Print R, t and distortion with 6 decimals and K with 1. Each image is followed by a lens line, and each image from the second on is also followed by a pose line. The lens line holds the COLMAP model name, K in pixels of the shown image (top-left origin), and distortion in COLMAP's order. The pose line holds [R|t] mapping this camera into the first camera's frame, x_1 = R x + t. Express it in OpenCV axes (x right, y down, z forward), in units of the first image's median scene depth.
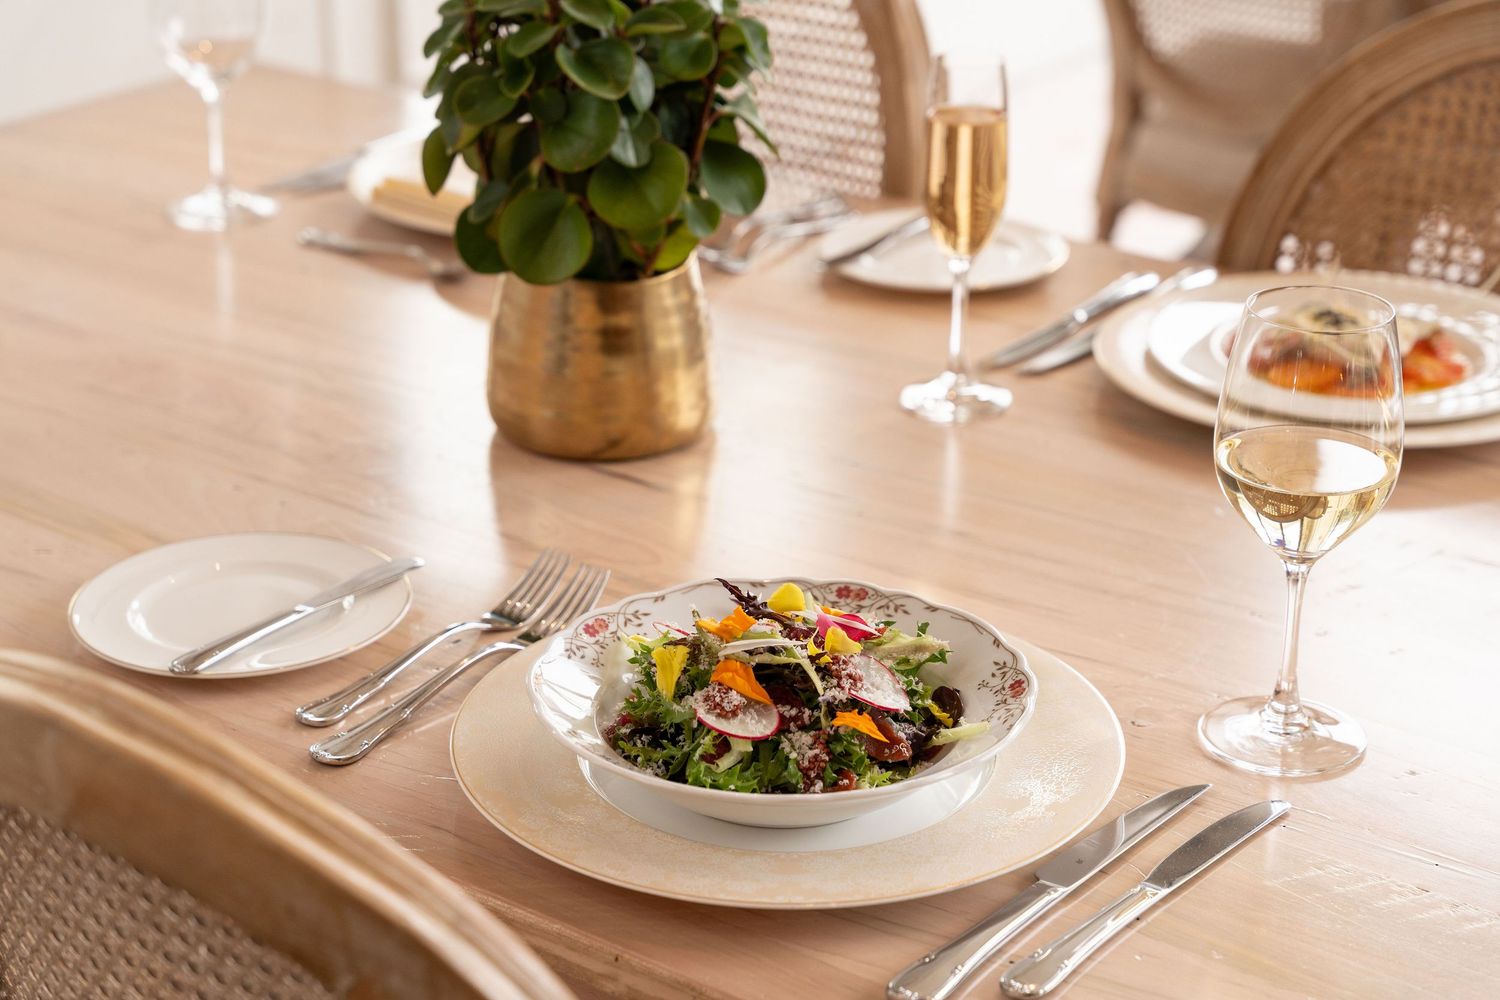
lens RADIAL K [[2865.1, 0, 750.0], [0, 2865.1, 500.0], [0, 0, 1]] dist [0.010024, 0.214865]
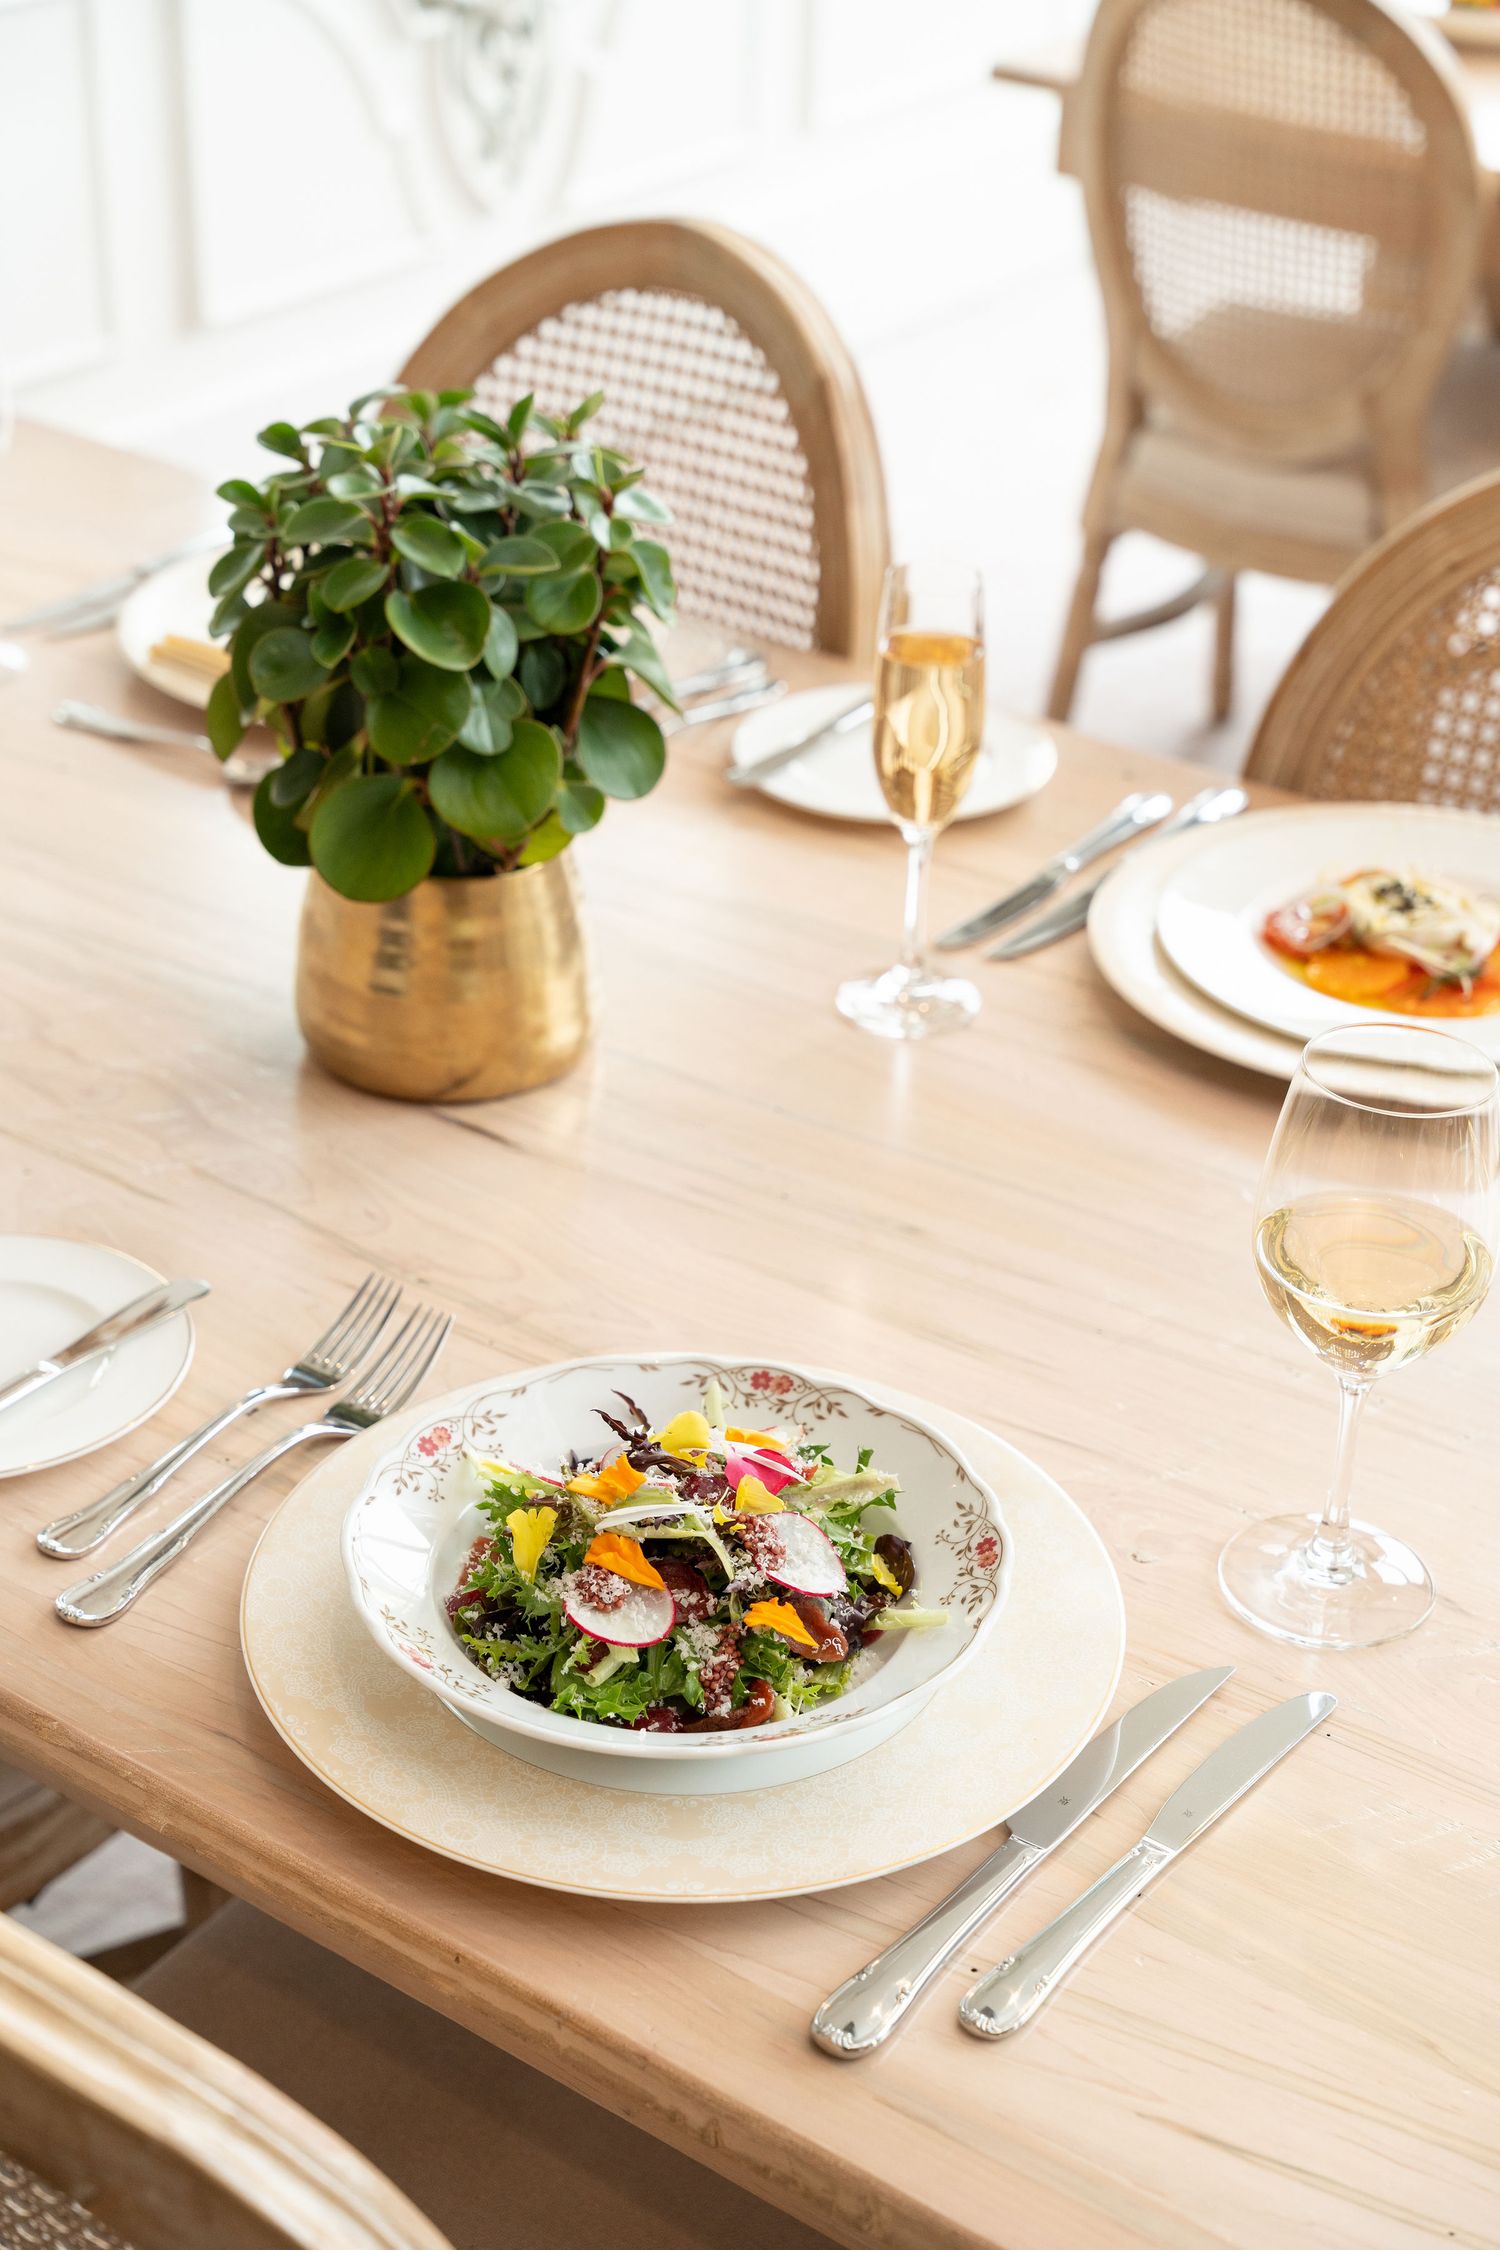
lens RADIAL K [[3462.8, 0, 750.0], [0, 3462.8, 1125.0], [0, 0, 1]] dist [0.027841, 0.032117]
pose [[0.999396, 0.010817, 0.033015, -0.001316], [-0.014761, 0.992462, 0.121659, -0.134857], [-0.031451, -0.122073, 0.992023, 0.086129]]
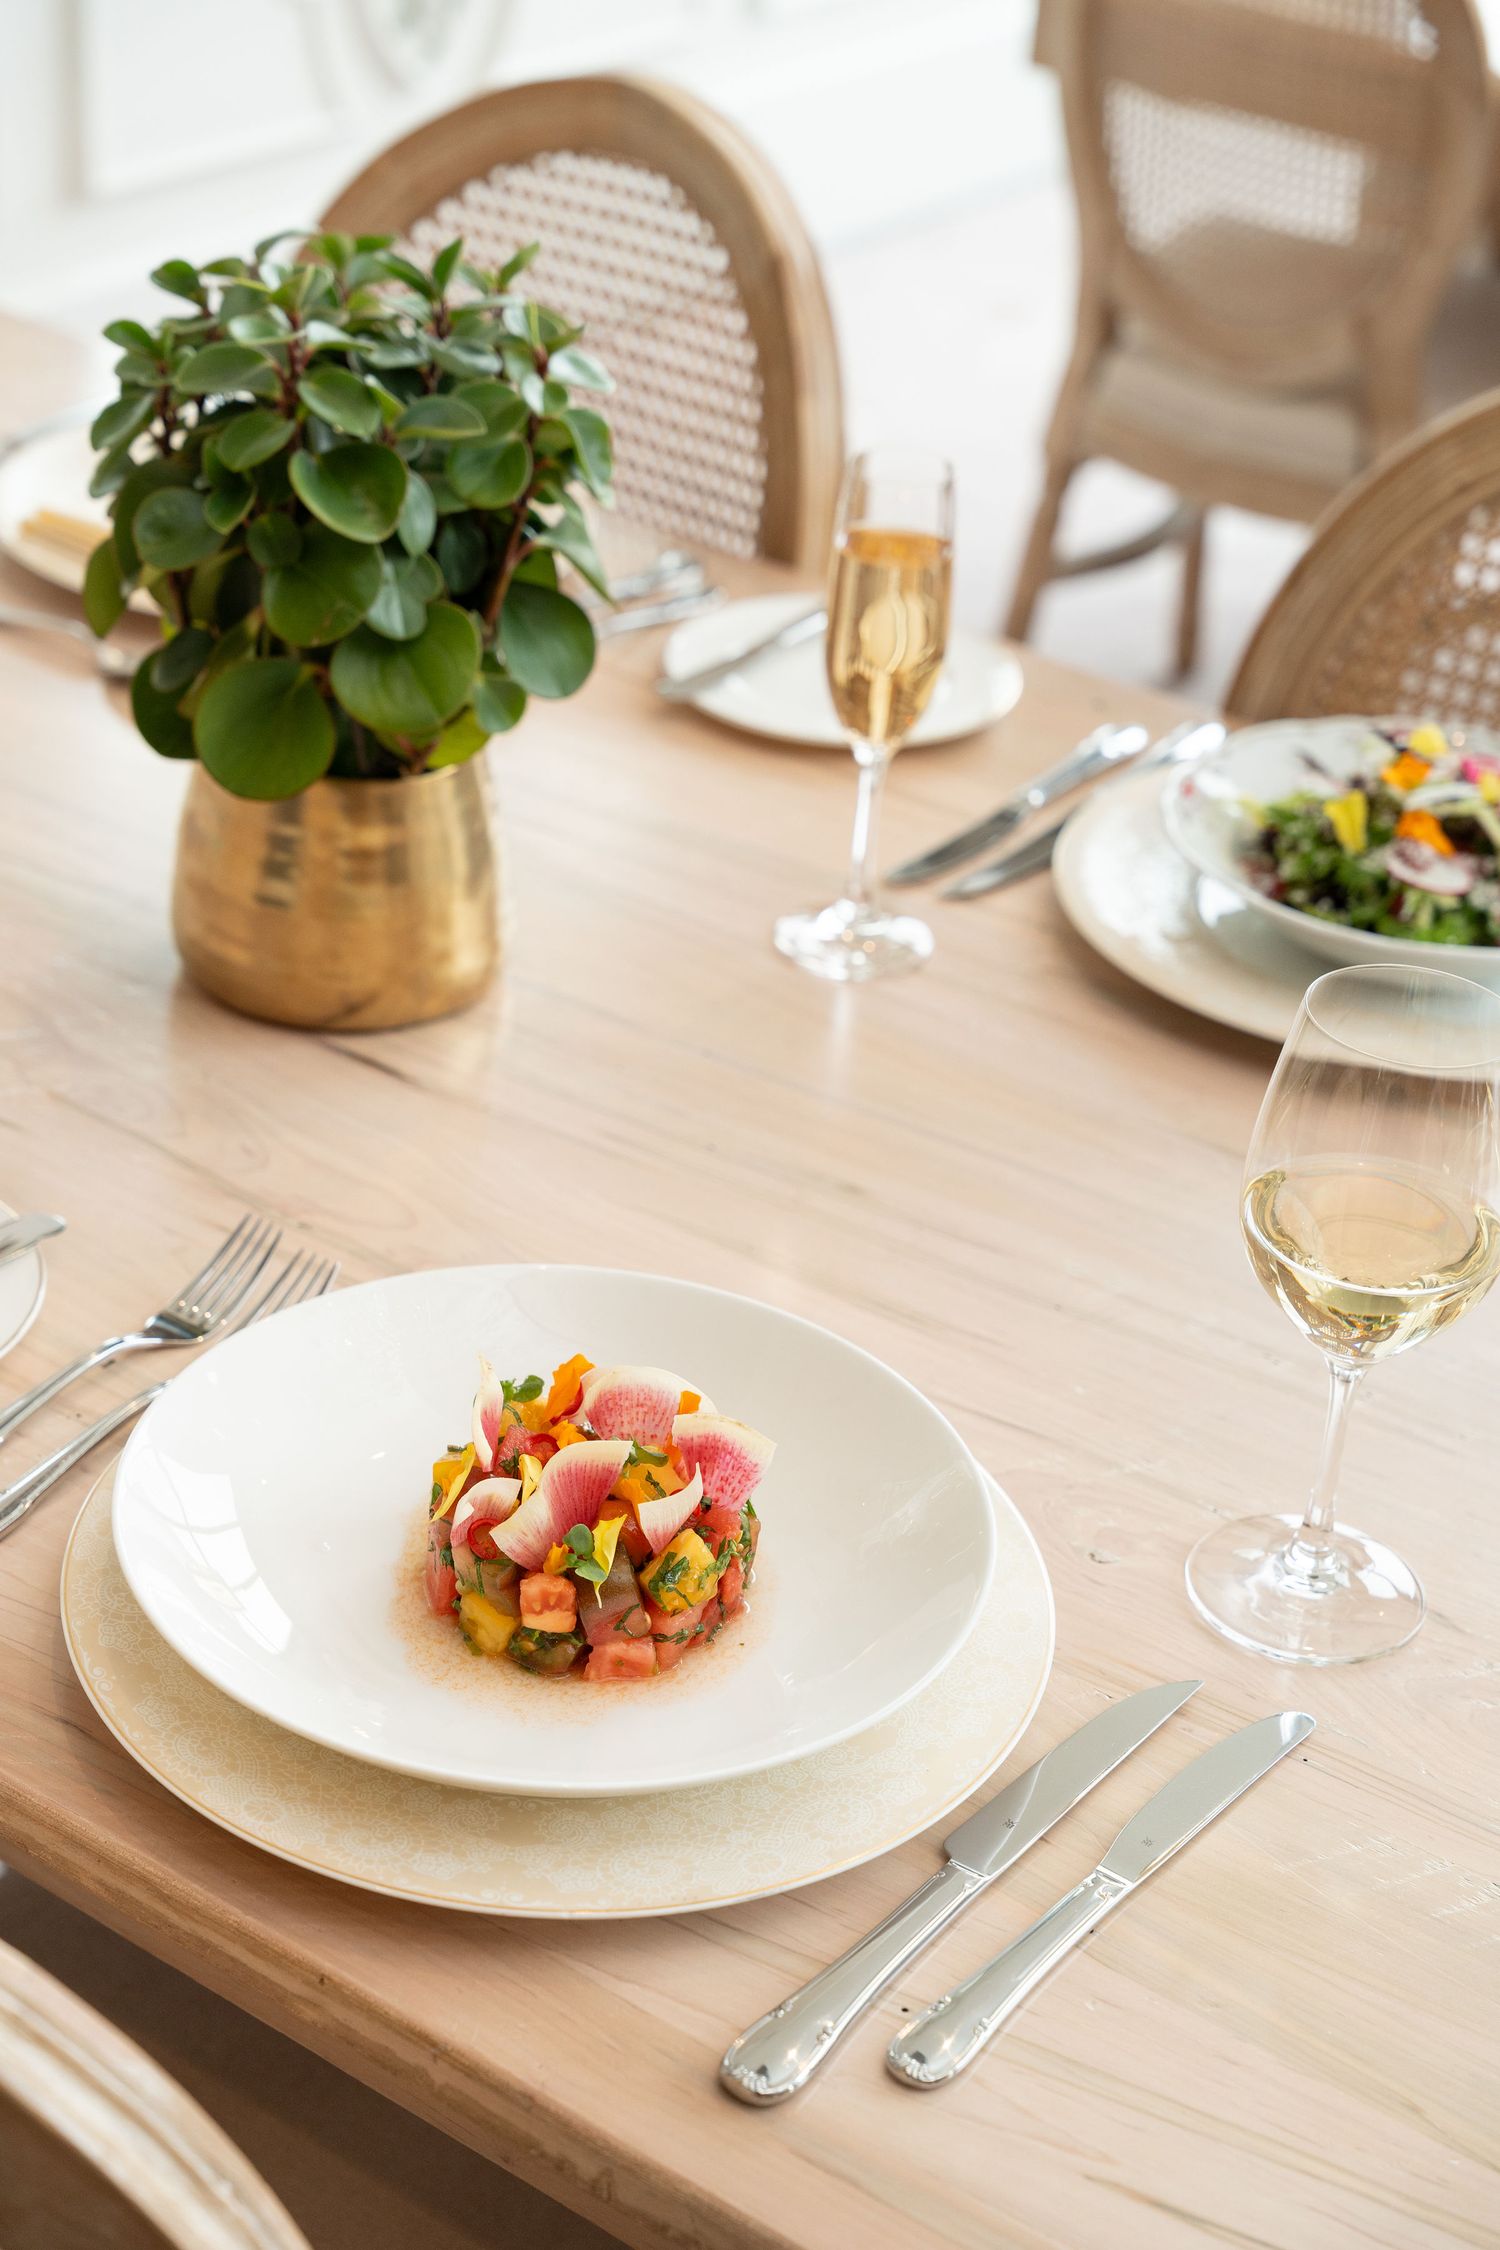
lens RADIAL K [[3722.0, 0, 750.0], [0, 3722.0, 1125.0], [0, 0, 1]] dist [0.032406, 0.095209]
pose [[0.997110, 0.045815, 0.060596, -0.006713], [-0.053092, 0.990796, 0.124515, -0.119569], [-0.054334, -0.127372, 0.990366, 0.118971]]
